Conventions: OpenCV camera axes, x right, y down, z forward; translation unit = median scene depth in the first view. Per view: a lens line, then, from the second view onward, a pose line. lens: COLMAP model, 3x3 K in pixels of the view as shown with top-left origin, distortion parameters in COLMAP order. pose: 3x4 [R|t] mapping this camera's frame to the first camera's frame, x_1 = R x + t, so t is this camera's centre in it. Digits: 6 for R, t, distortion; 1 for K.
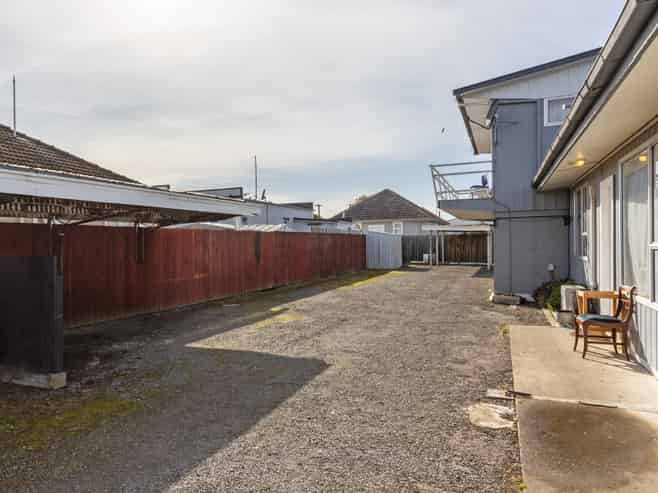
lens RADIAL K [[371.9, 0, 329.9], [0, 371.9, 244.3], [0, 0, 1]] dist [0.002585, 0.000404]
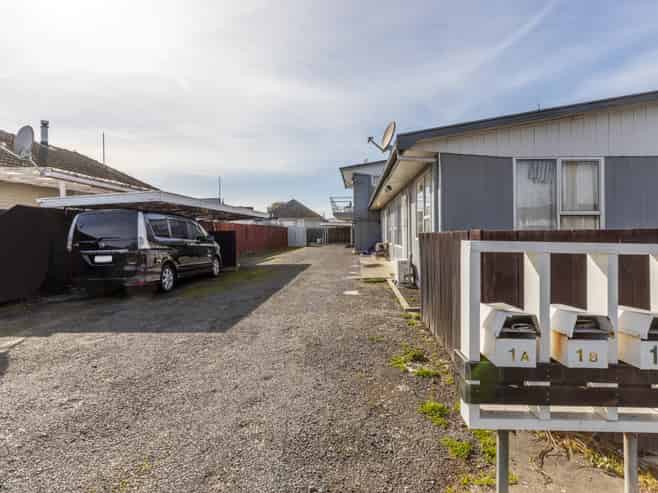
lens RADIAL K [[328.8, 0, 353.3], [0, 328.8, 235.9], [0, 0, 1]] dist [0.001335, -0.001471]
pose [[0.915090, 0.003297, 0.403235, -0.357407], [-0.001038, 0.999983, -0.005822, 0.036901], [-0.403248, 0.004909, 0.915078, -0.797831]]
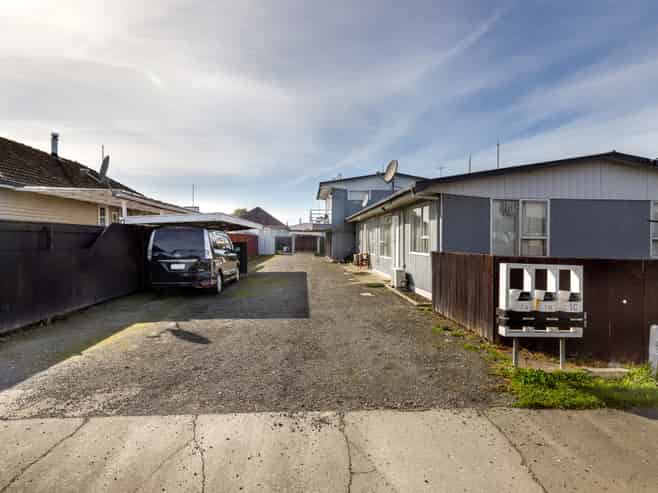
lens RADIAL K [[357.4, 0, 327.9], [0, 357.4, 242.9], [0, 0, 1]] dist [0.002523, 0.001106]
pose [[0.865840, 0.015812, 0.500072, -0.690705], [-0.016617, 0.999858, -0.002844, 0.014778], [-0.500046, -0.005847, 0.865979, -0.966701]]
